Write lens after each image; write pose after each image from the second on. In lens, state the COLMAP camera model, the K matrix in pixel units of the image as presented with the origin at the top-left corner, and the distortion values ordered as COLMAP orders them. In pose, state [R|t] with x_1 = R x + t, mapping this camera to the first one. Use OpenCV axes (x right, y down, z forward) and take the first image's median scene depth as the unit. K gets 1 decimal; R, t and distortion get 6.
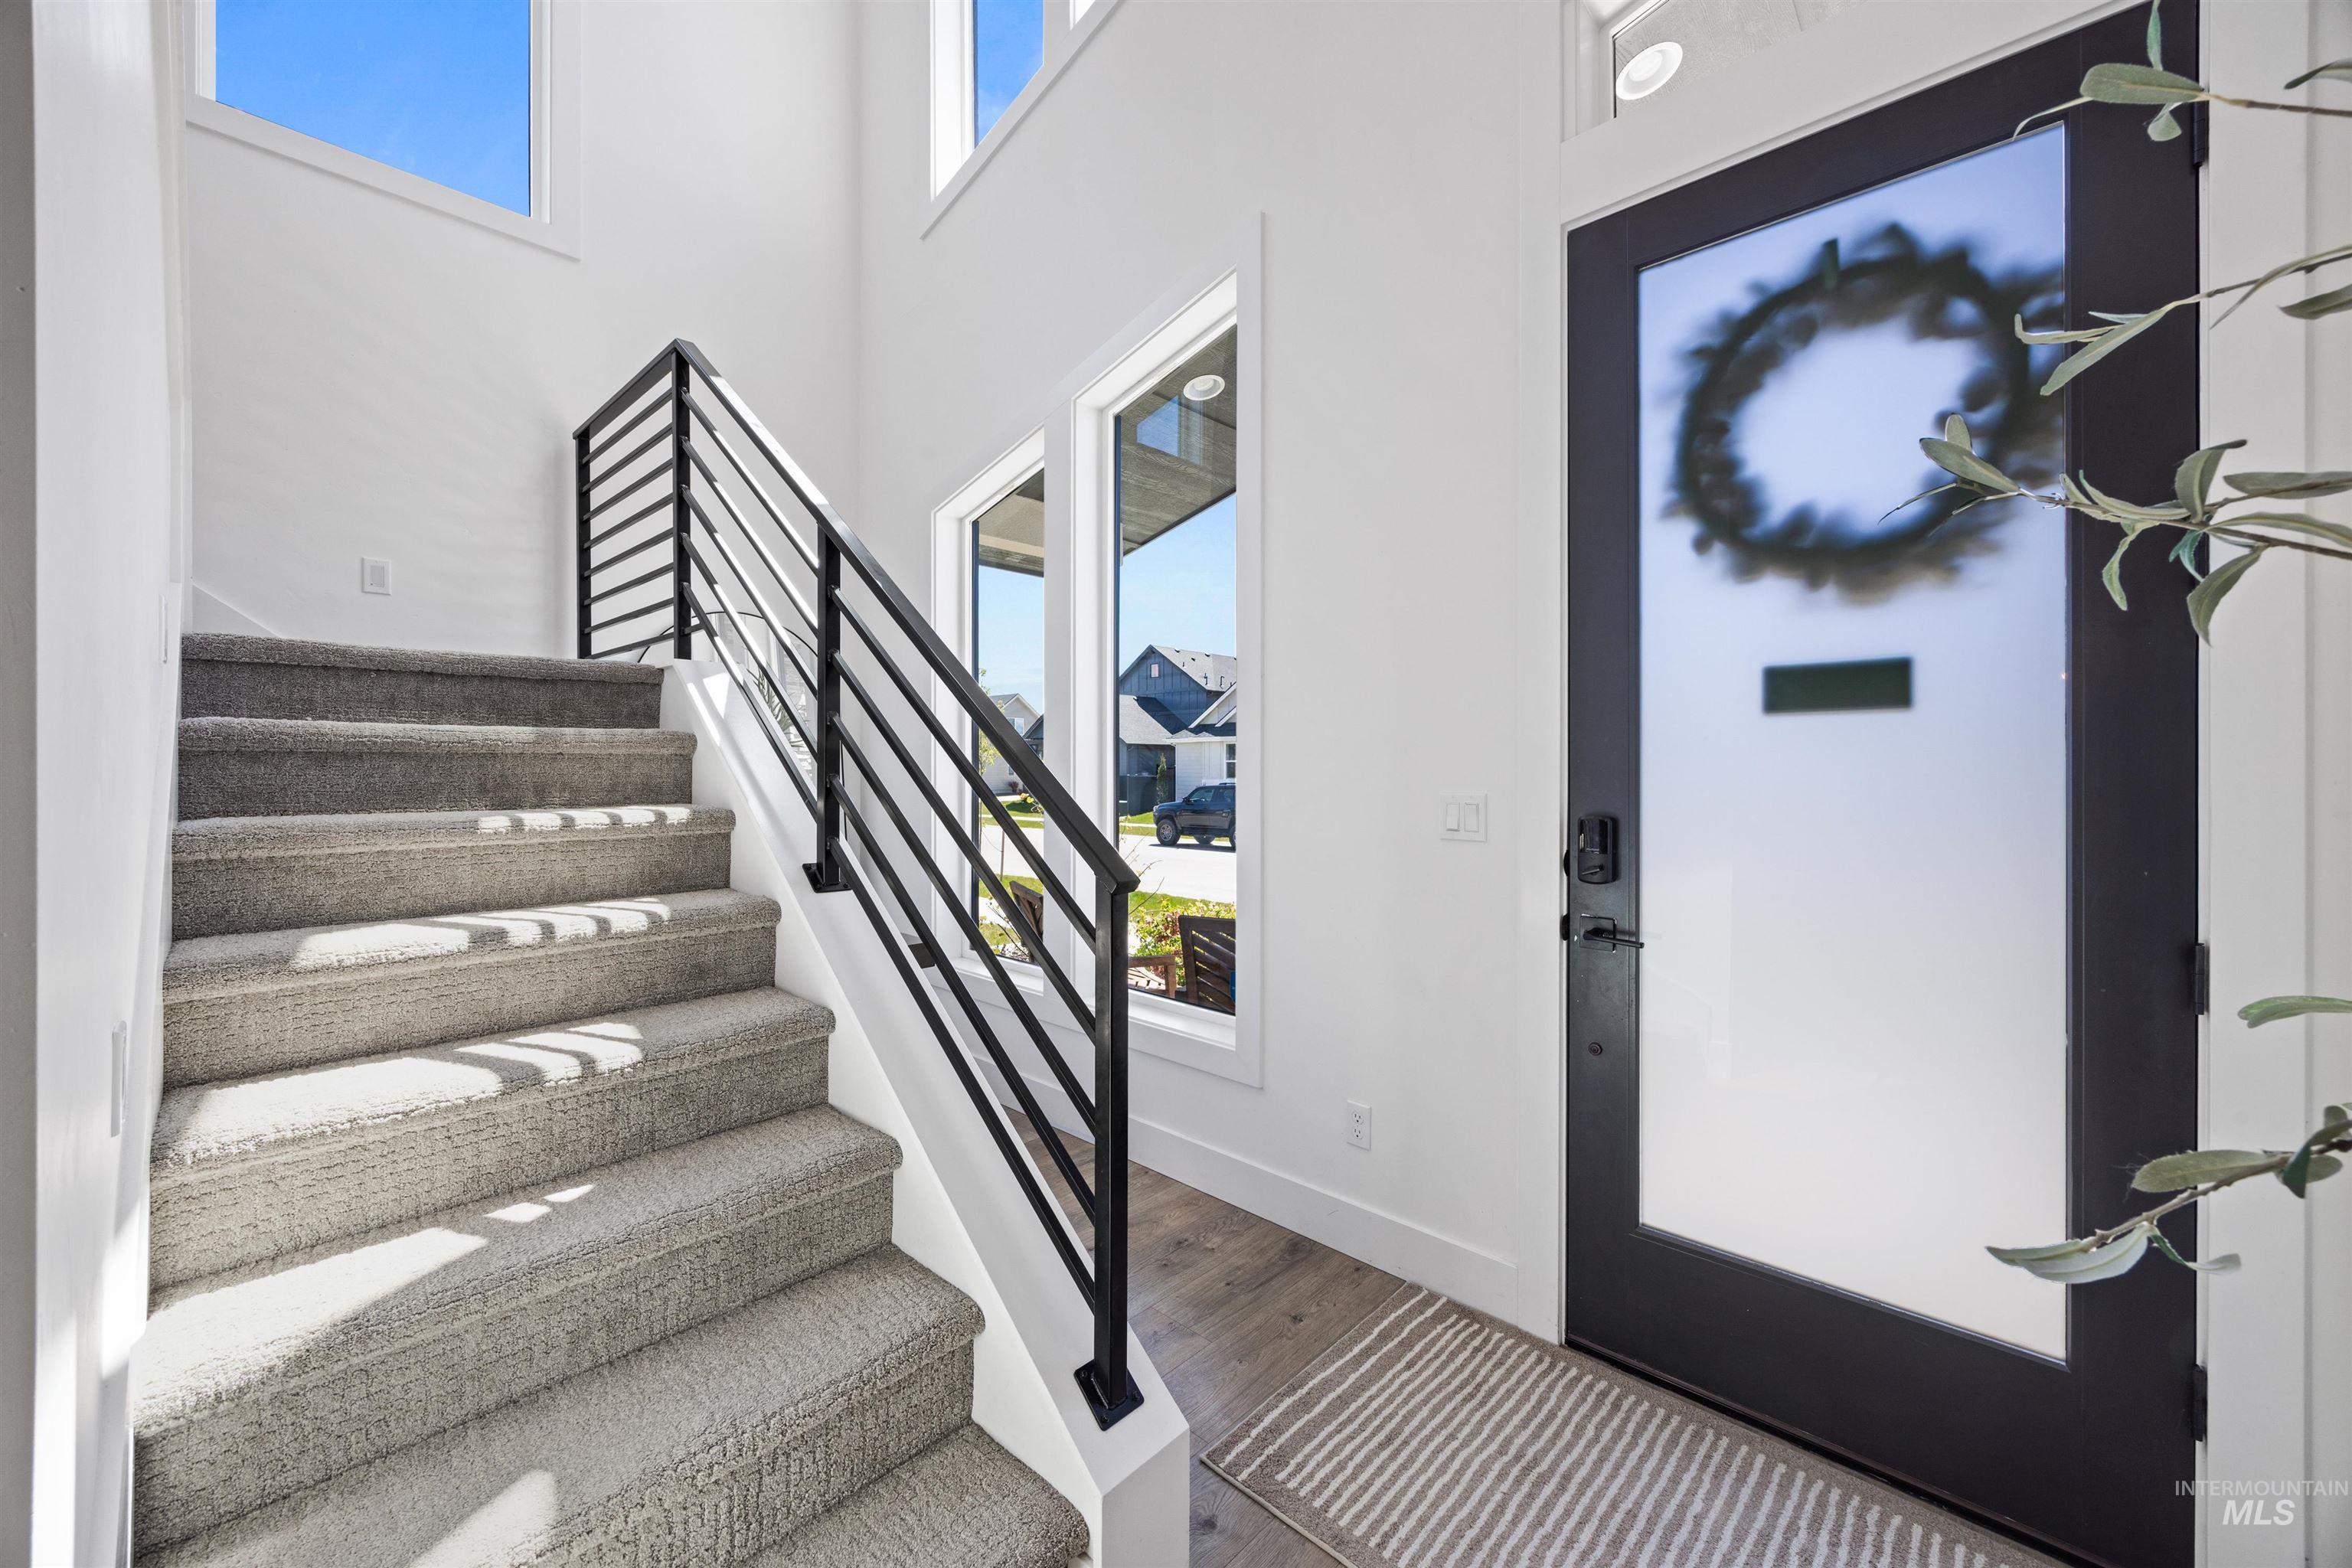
lens RADIAL K [[895.1, 0, 1172.3], [0, 895.1, 778.5], [0, 0, 1]] dist [0.000697, 0.000188]
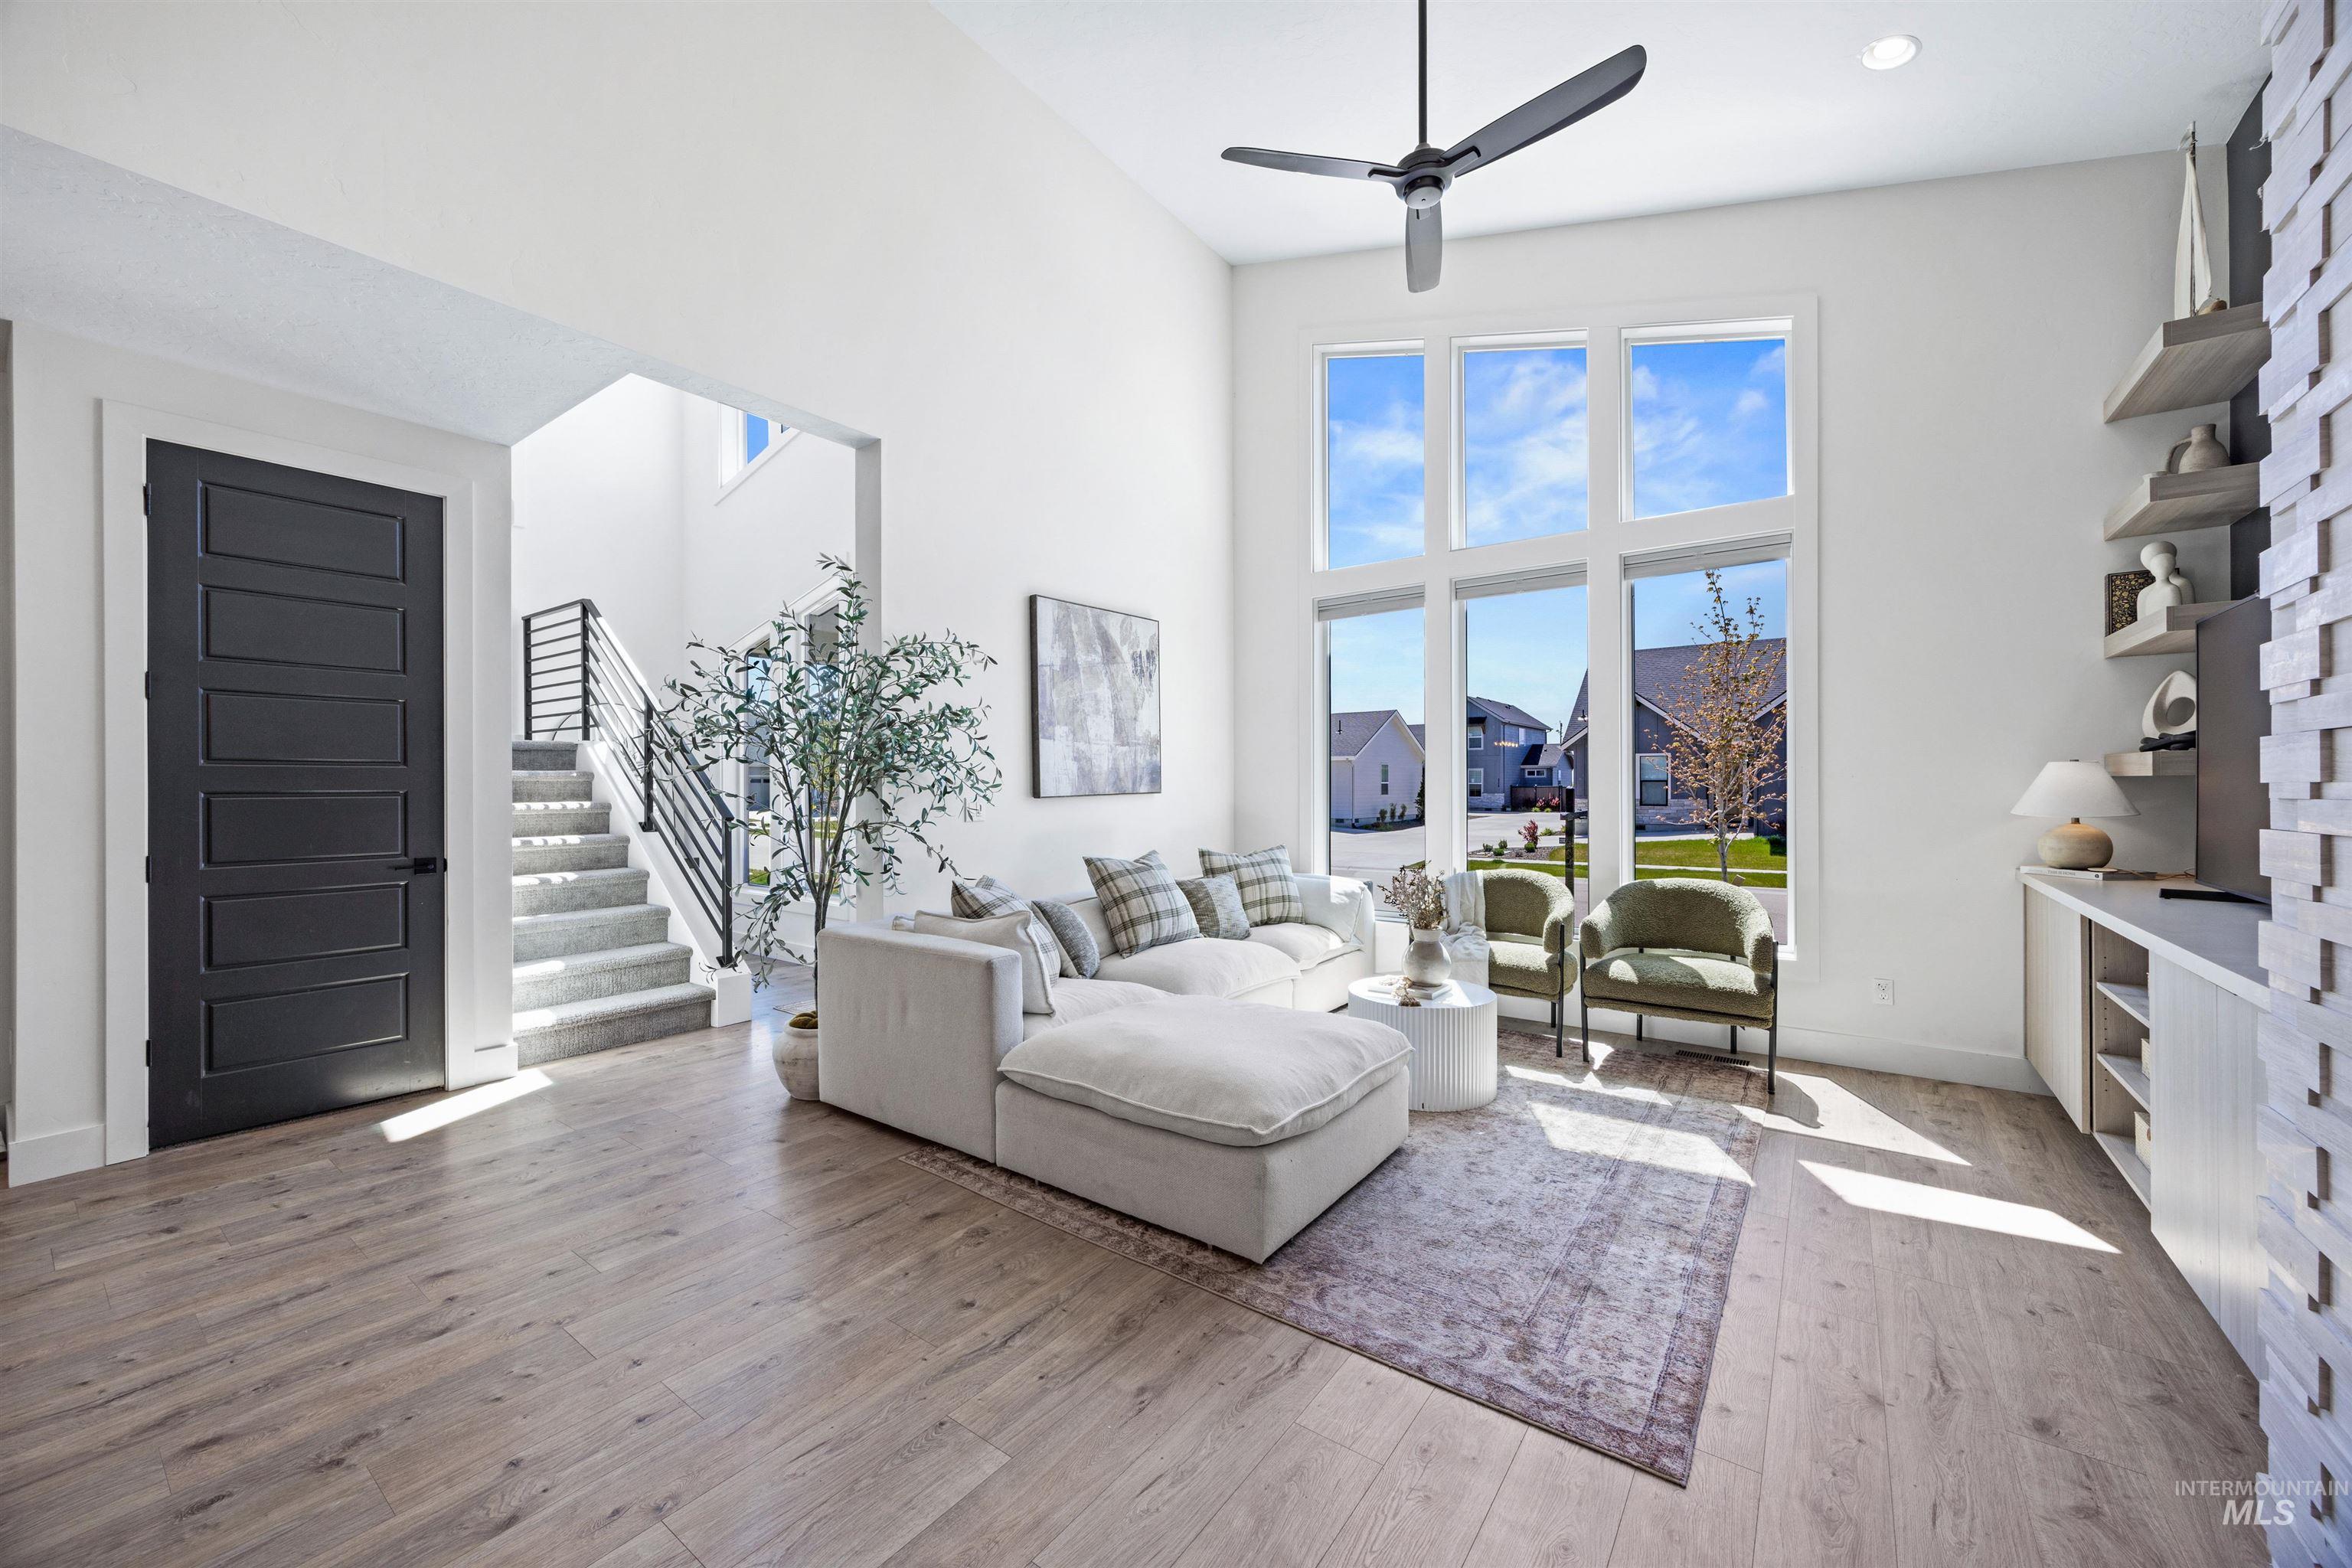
lens RADIAL K [[895.1, 0, 1172.3], [0, 895.1, 778.5], [0, 0, 1]] dist [0.000697, 0.000188]
pose [[0.992353, -0.003644, 0.123381, 0.846435], [0.004728, 0.999953, -0.008495, -0.005217], [-0.123344, 0.009014, 0.992323, -1.867711]]
